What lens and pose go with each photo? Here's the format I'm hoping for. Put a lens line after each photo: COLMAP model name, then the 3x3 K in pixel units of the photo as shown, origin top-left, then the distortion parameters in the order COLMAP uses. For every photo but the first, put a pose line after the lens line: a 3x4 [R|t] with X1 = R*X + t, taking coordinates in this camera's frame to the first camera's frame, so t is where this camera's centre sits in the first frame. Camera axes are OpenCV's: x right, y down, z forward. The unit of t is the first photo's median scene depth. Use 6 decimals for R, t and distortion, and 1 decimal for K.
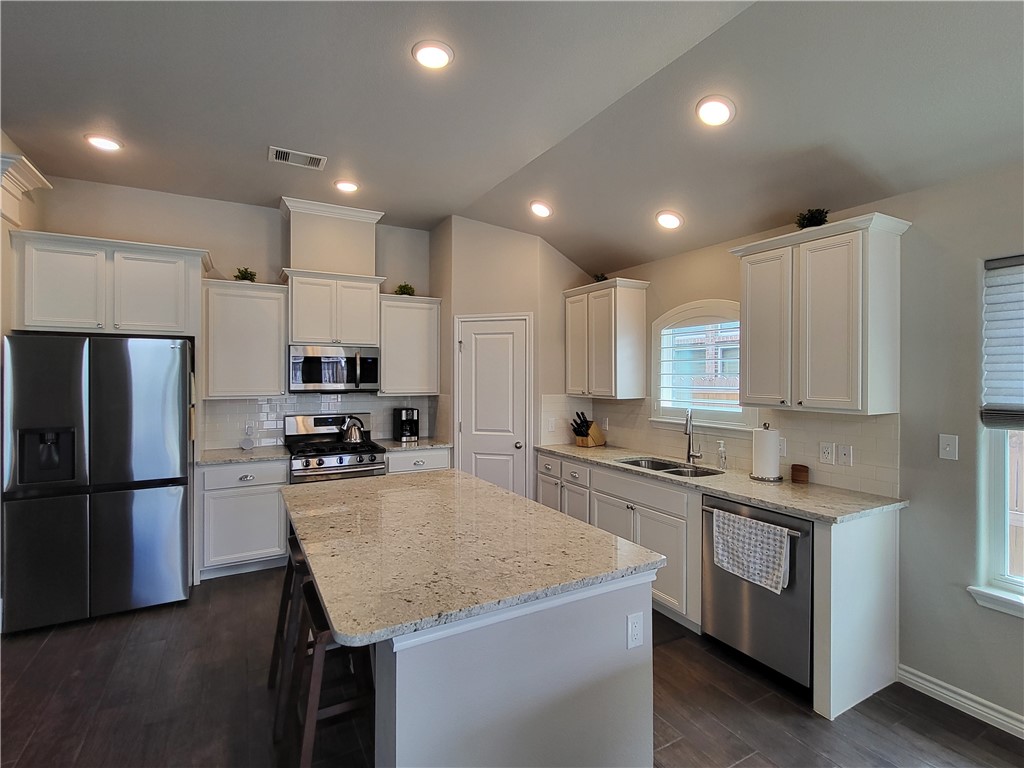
lens RADIAL K [[493.4, 0, 513.5], [0, 493.4, 381.5], [0, 0, 1]] dist [-0.002192, -0.000593]
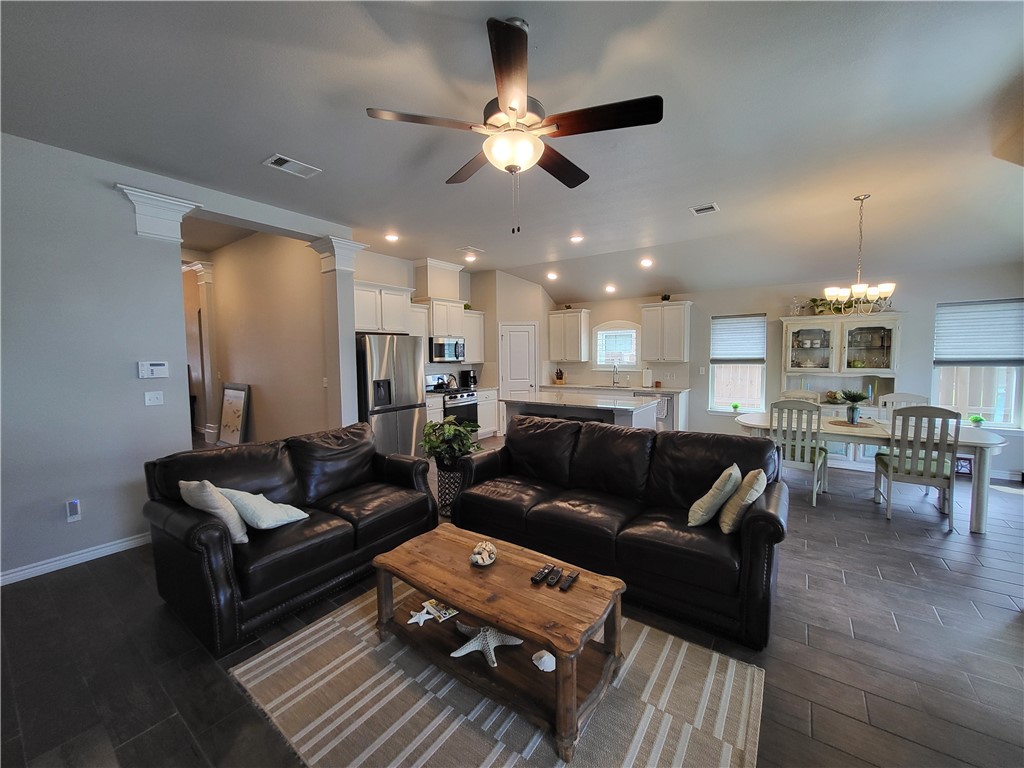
lens RADIAL K [[404.8, 0, 513.0], [0, 404.8, 380.9], [0, 0, 1]] dist [0.000751, 0.000025]
pose [[0.913597, -0.042083, 0.404437, -0.779469], [0.018933, 0.997954, 0.061070, 0.003593], [-0.406179, -0.048136, 0.912525, -0.551600]]
